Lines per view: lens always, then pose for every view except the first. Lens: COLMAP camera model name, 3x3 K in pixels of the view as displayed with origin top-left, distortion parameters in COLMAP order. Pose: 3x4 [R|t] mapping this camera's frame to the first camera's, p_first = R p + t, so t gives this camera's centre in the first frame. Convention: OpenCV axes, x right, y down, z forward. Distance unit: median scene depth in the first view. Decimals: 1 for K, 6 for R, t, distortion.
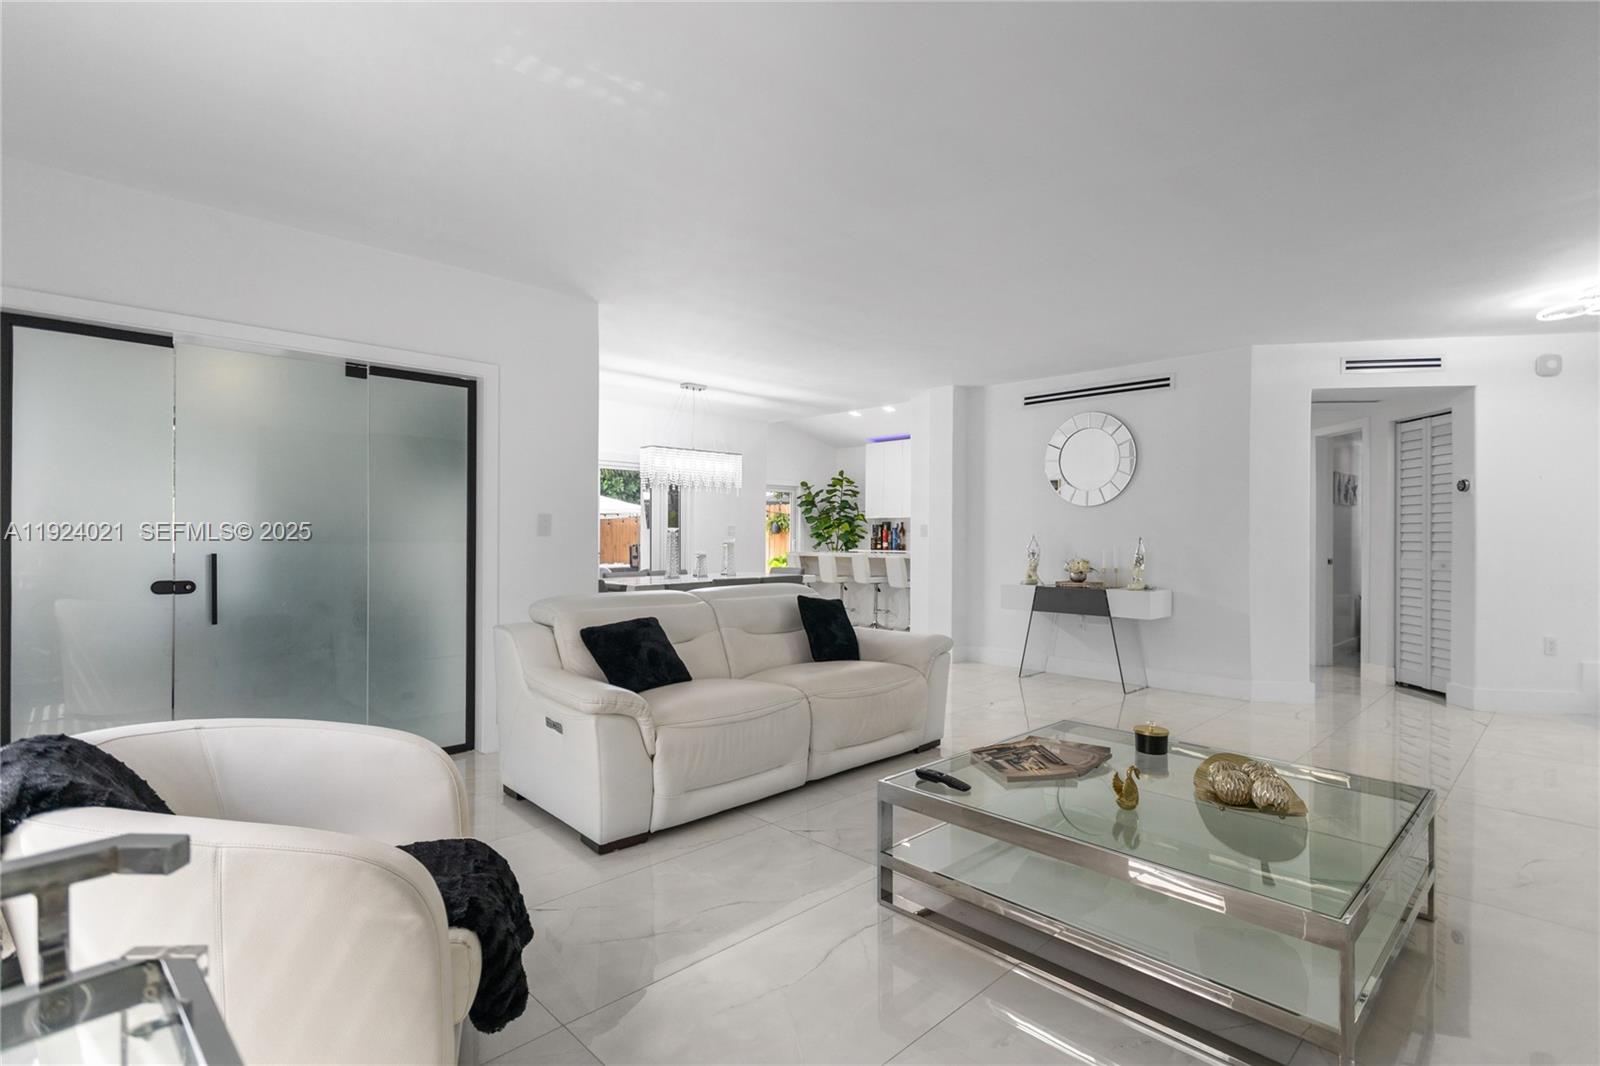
lens RADIAL K [[772.6, 0, 803.9], [0, 772.6, 536.9], [0, 0, 1]] dist [0.003642, -0.001930]
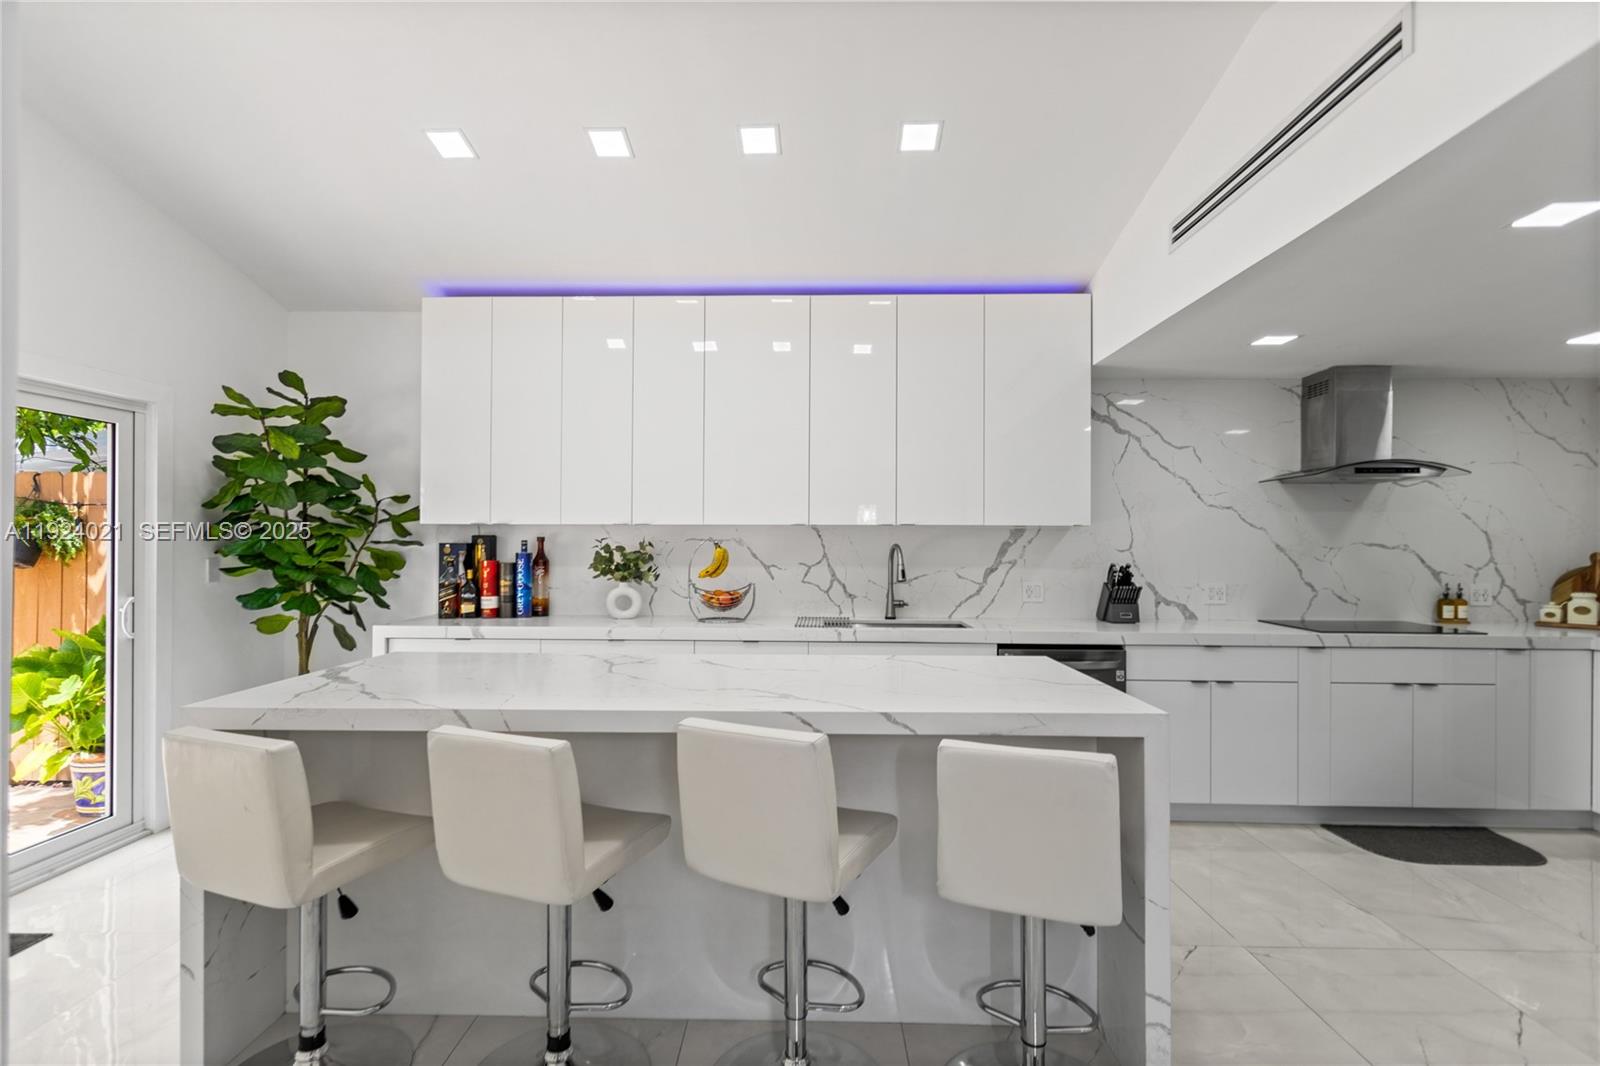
lens RADIAL K [[772.6, 0, 775.1], [0, 772.6, 538.5], [0, 0, 1]] dist [0.003642, -0.001930]
pose [[0.721193, 0.000569, 0.692734, -0.038489], [0.001226, 0.999997, -0.002097, -0.016998], [-0.692733, 0.002362, 0.721191, 0.644488]]
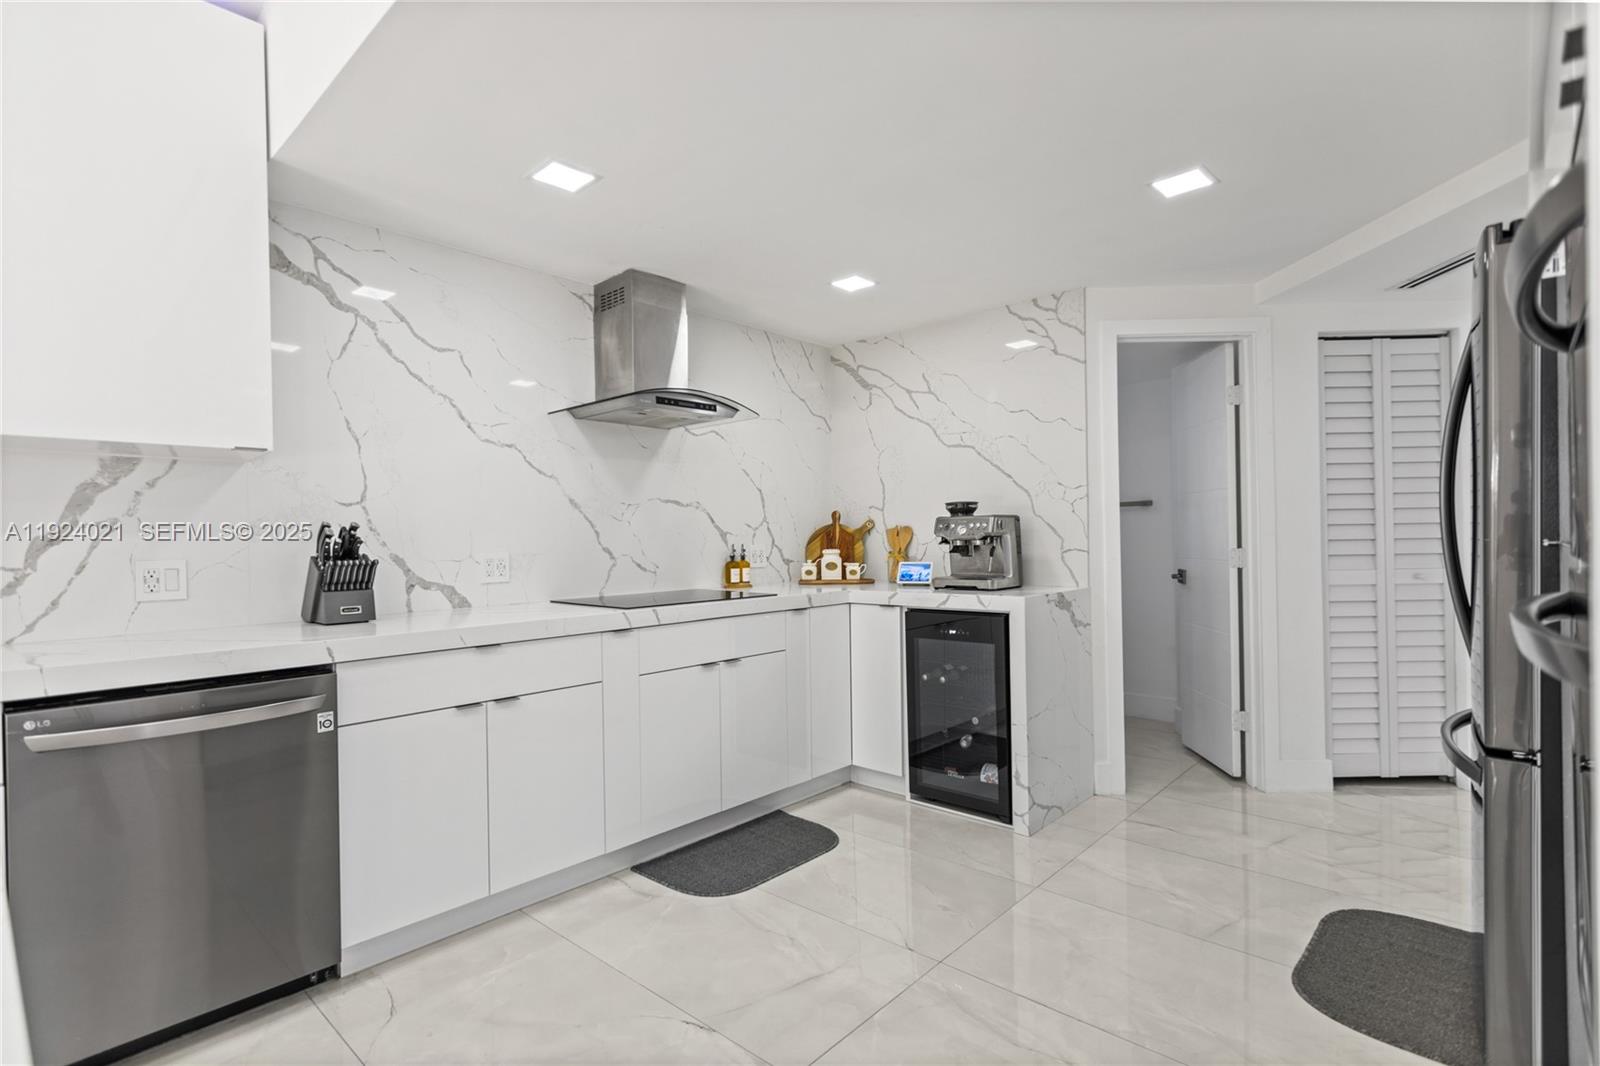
lens RADIAL K [[772.6, 0, 793.6], [0, 772.6, 539.0], [0, 0, 1]] dist [0.003642, -0.001930]
pose [[-0.060912, -0.004881, 0.998131, 0.094409], [0.021019, 0.999760, 0.006172, -0.001815], [-0.997922, 0.021356, -0.060795, 0.678513]]
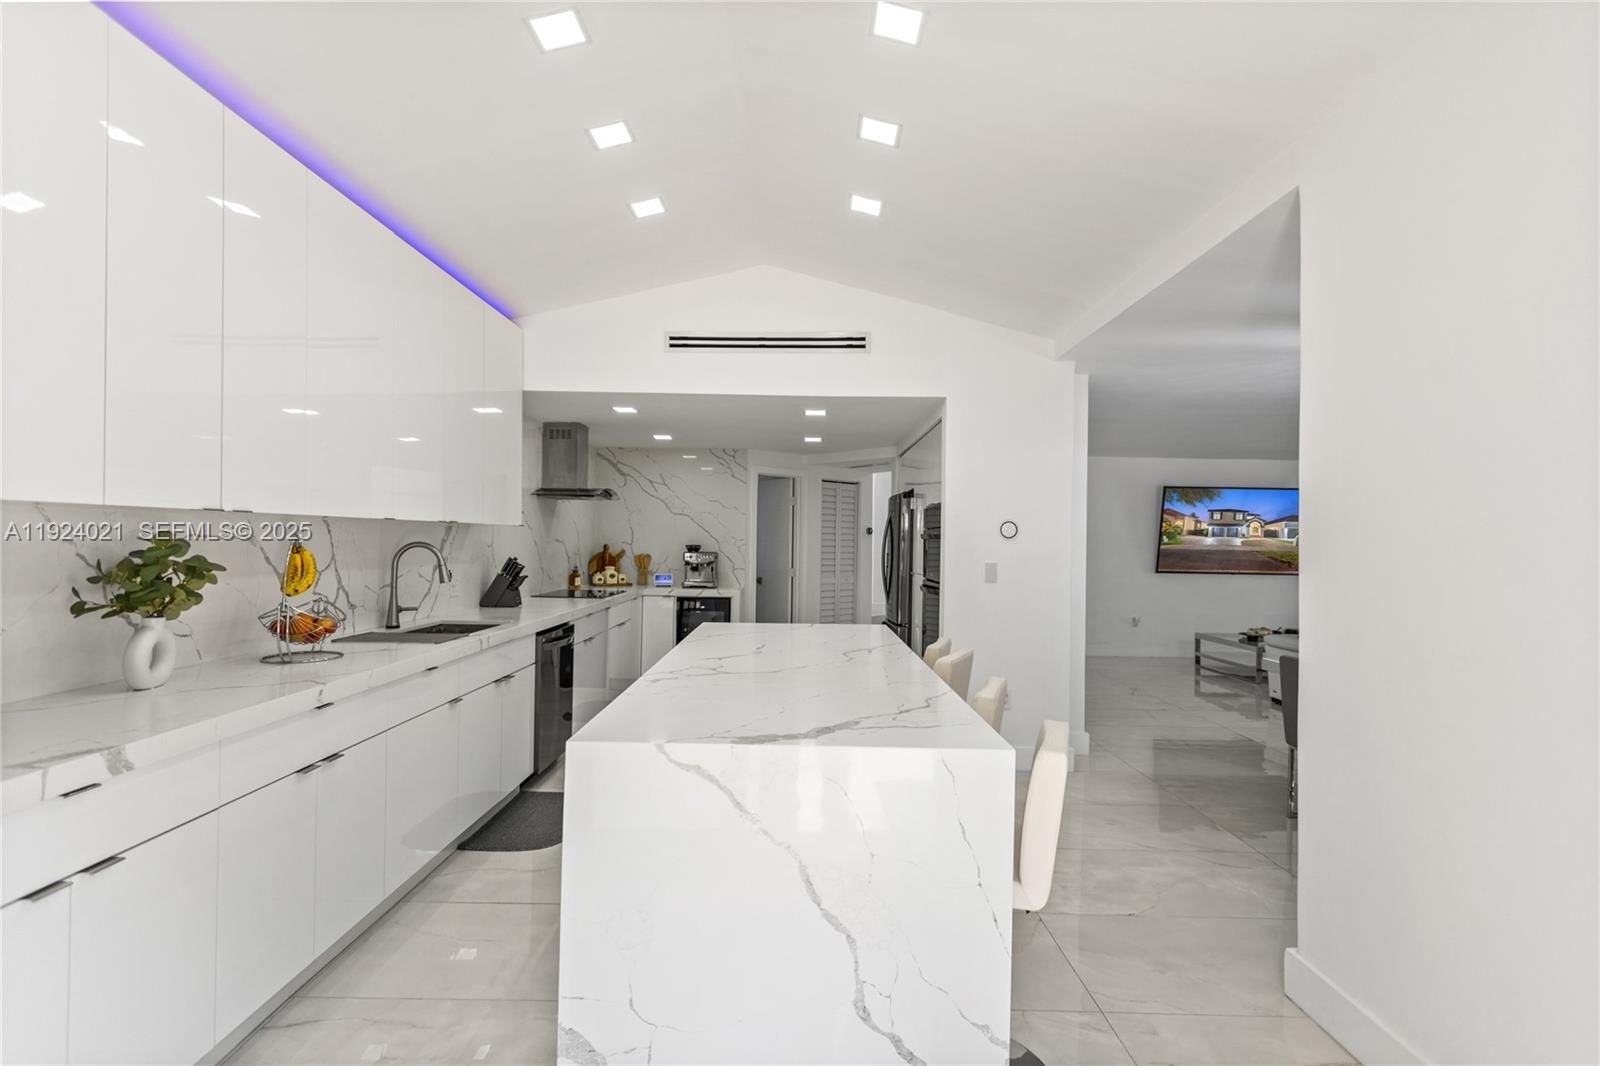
lens RADIAL K [[772.6, 0, 827.2], [0, 772.6, 516.0], [0, 0, 1]] dist [0.003642, -0.001930]
pose [[-0.742893, 0.005647, 0.669386, -0.085388], [-0.016886, 0.999488, -0.027172, -0.019616], [-0.669197, -0.031489, -0.742418, 0.957864]]
